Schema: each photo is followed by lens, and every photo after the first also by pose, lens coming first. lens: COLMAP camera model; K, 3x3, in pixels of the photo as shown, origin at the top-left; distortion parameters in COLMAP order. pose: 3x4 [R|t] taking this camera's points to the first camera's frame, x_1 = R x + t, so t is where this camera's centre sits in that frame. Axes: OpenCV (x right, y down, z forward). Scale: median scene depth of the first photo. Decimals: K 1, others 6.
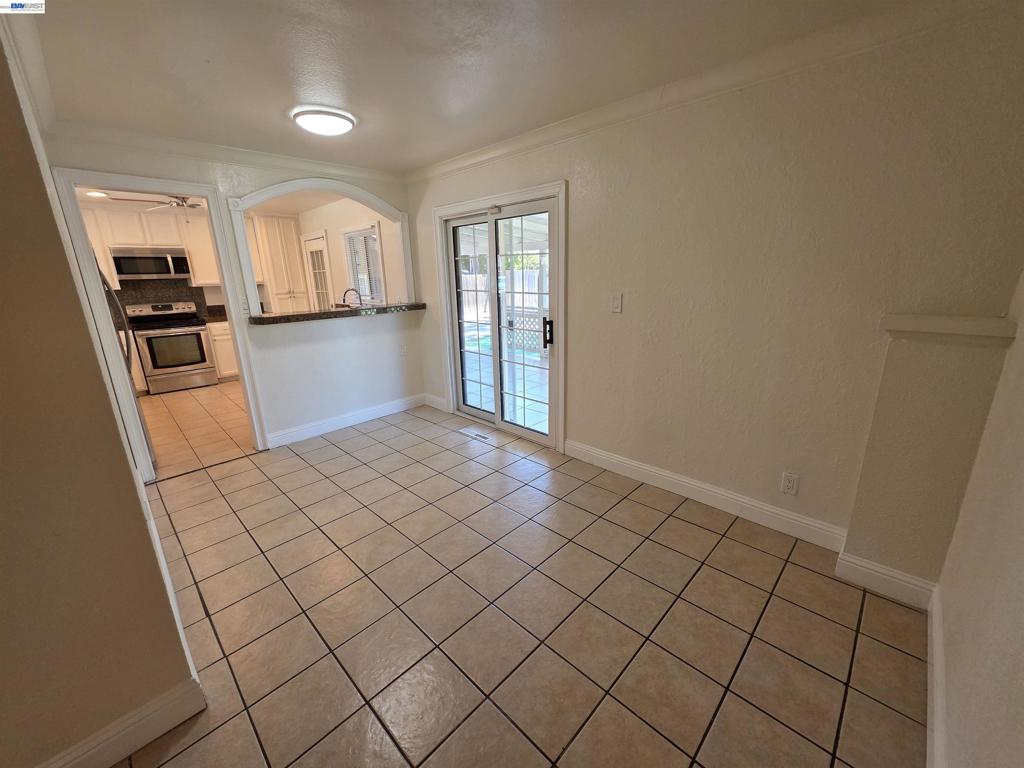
lens RADIAL K [[408.9, 0, 510.2], [0, 408.9, 382.1], [0, 0, 1]] dist [-0.000463, -0.000046]
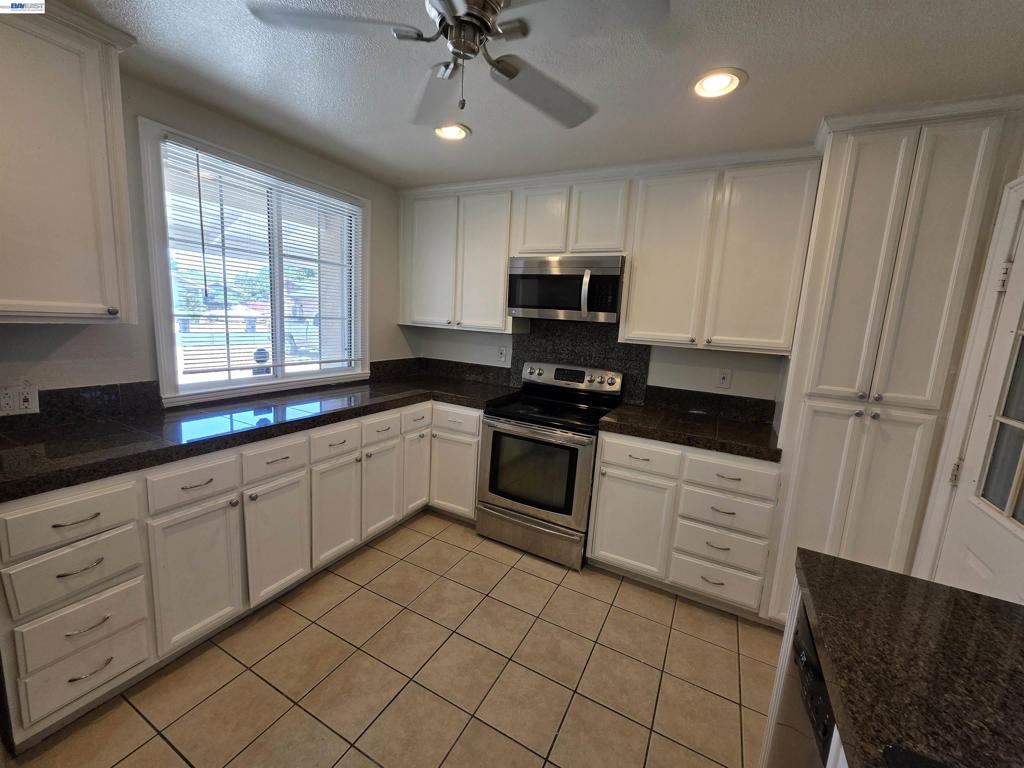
lens RADIAL K [[408.9, 0, 510.2], [0, 408.9, 382.1], [0, 0, 1]] dist [-0.000463, -0.000046]
pose [[0.299406, 0.197889, -0.933379, -0.396300], [-0.310744, 0.945144, 0.100704, -0.204645], [0.902105, 0.259891, 0.344475, 0.767154]]
